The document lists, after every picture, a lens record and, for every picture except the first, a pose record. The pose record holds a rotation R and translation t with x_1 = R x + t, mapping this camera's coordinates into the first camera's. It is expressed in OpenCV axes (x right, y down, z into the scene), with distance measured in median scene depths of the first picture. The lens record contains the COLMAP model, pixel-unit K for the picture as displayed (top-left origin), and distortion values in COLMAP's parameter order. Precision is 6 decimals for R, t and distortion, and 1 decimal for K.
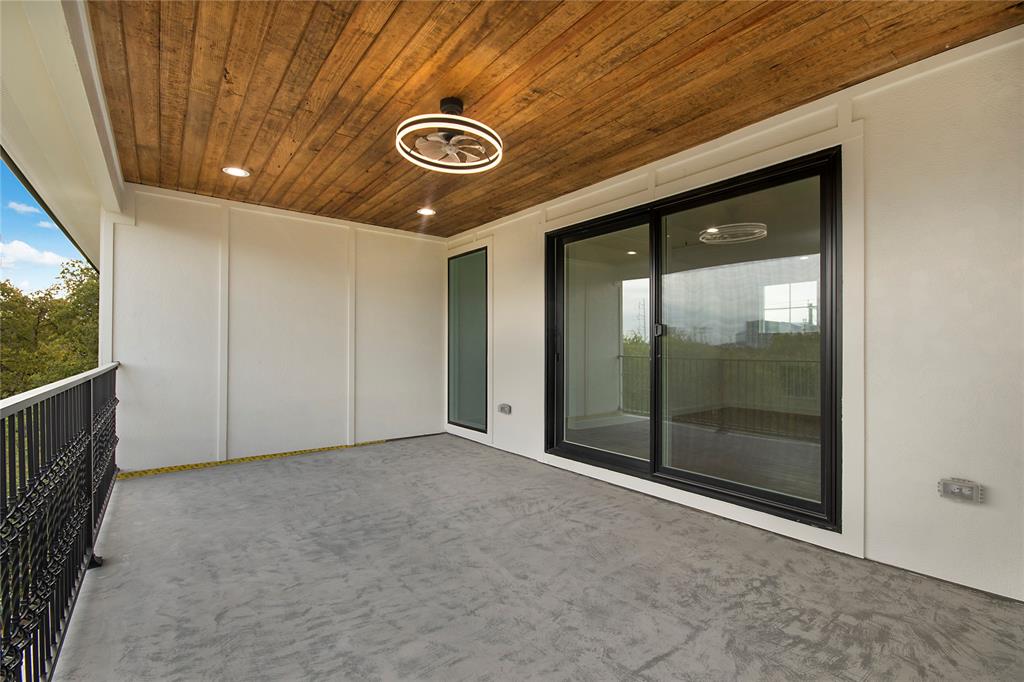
lens RADIAL K [[450.7, 0, 514.5], [0, 450.7, 346.7], [0, 0, 1]] dist [0.002139, -0.008932]
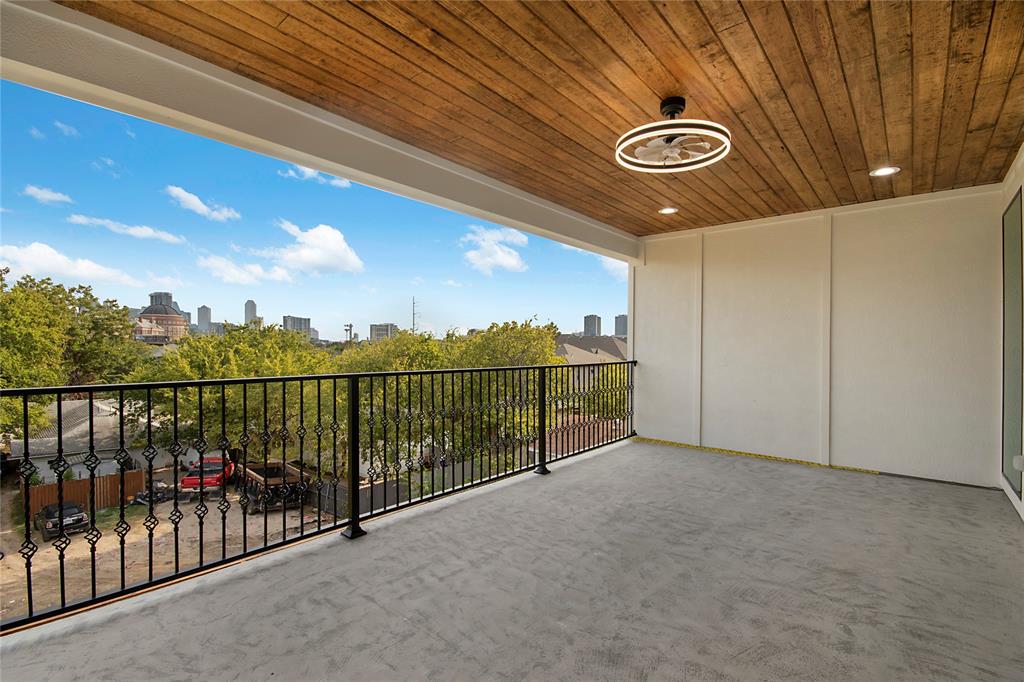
lens RADIAL K [[450.7, 0, 514.5], [0, 450.7, 346.7], [0, 0, 1]] dist [0.002139, -0.008932]
pose [[0.219002, -0.001445, -0.975723, 0.576432], [-0.005316, 0.999982, -0.002674, -0.007778], [0.975710, 0.005773, 0.218990, 0.358677]]
